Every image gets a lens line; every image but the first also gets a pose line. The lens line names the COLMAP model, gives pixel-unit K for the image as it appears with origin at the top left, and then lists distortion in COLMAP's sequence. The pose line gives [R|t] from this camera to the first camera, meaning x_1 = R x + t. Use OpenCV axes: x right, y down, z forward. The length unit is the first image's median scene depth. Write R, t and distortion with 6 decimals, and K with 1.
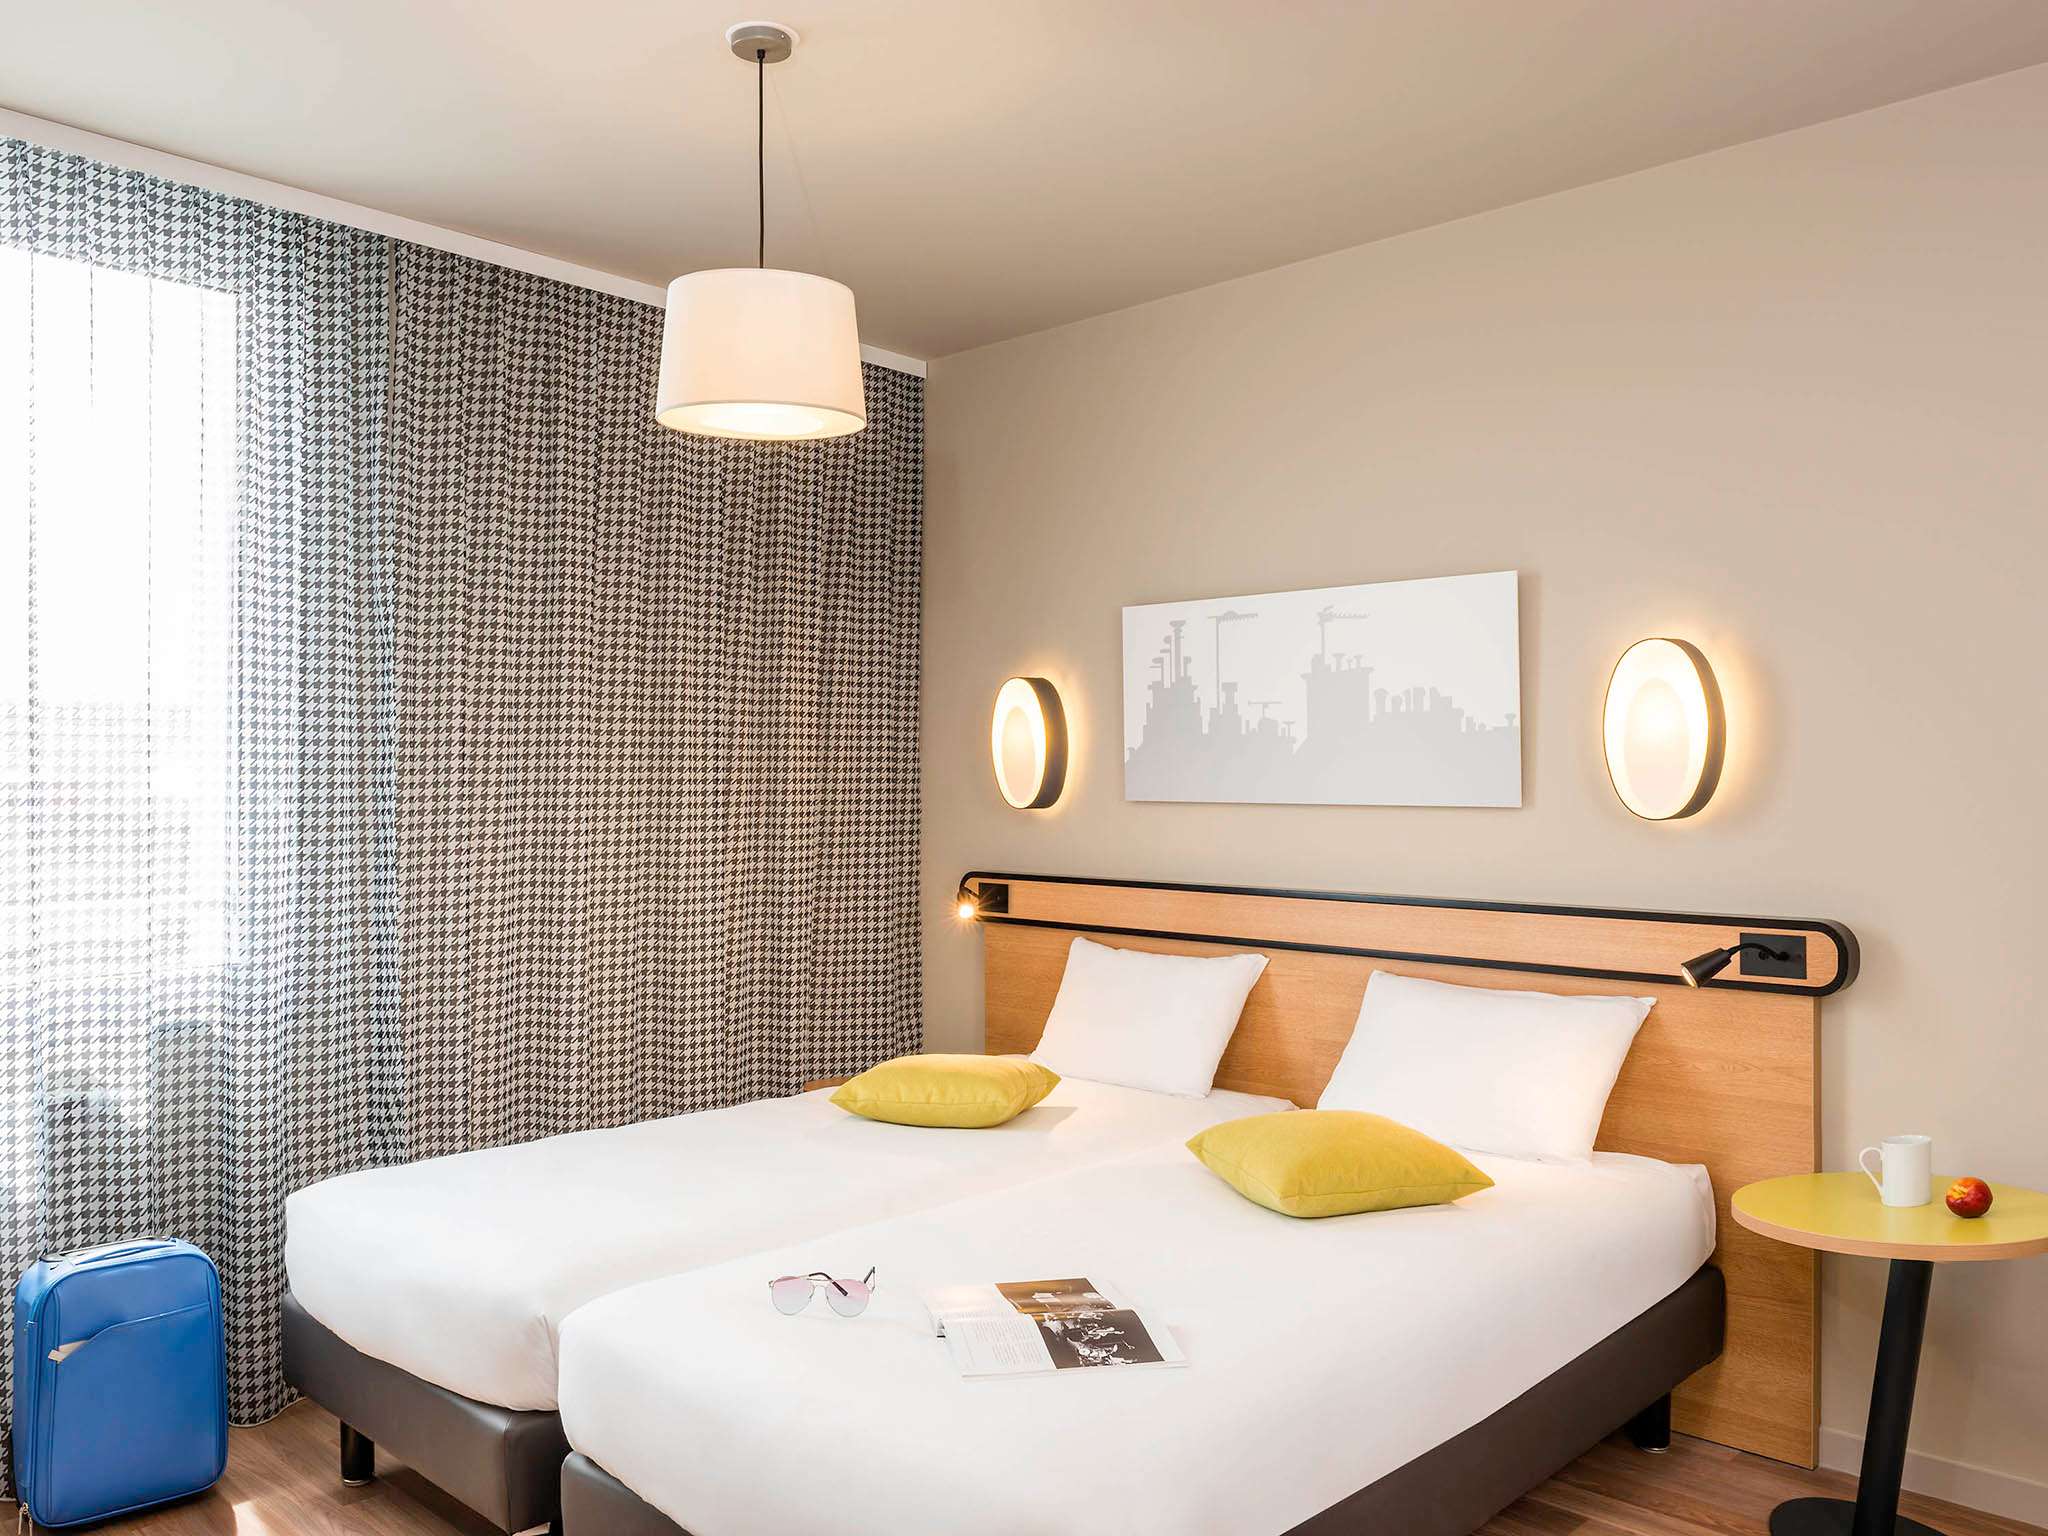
lens RADIAL K [[1591.2, 0, 1024.0], [0, 1591.2, 768.0], [0, 0, 1]] dist [-0.001053, -0.000304]
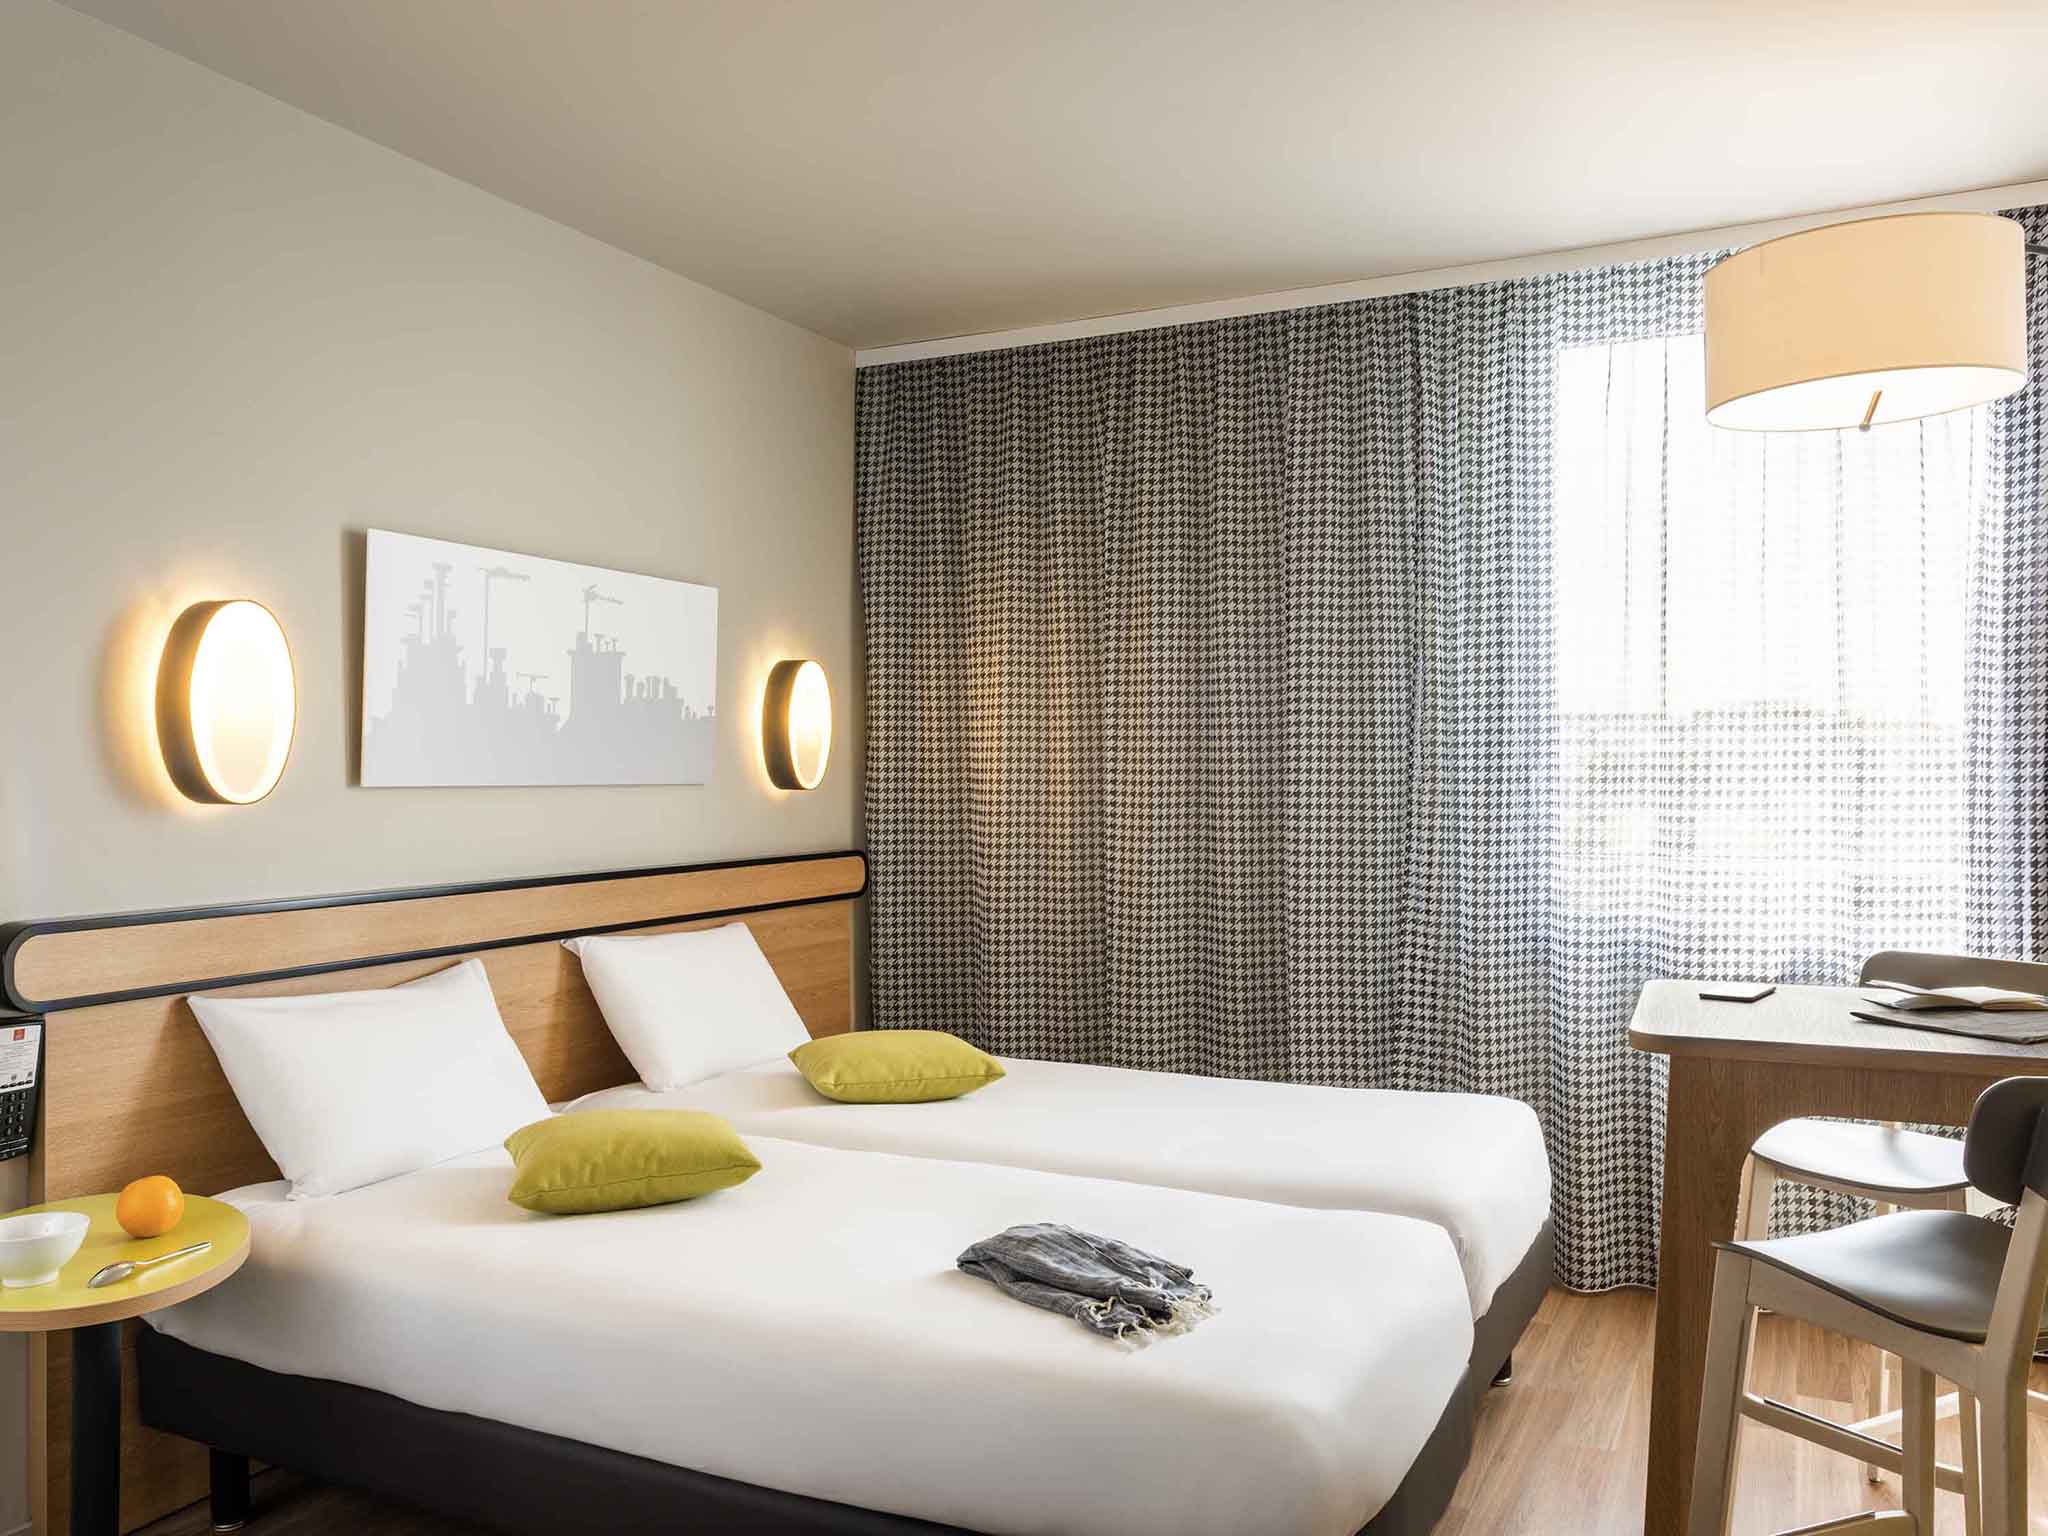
lens RADIAL K [[1551.9, 0, 985.2], [0, 1551.9, 762.3], [0, 0, 1]] dist [-0.005409, -0.008616]
pose [[-0.293769, 0.004041, 0.955868, -0.800880], [-0.004423, 0.999975, -0.005587, 0.012976], [-0.955866, -0.005869, -0.293744, 1.045151]]
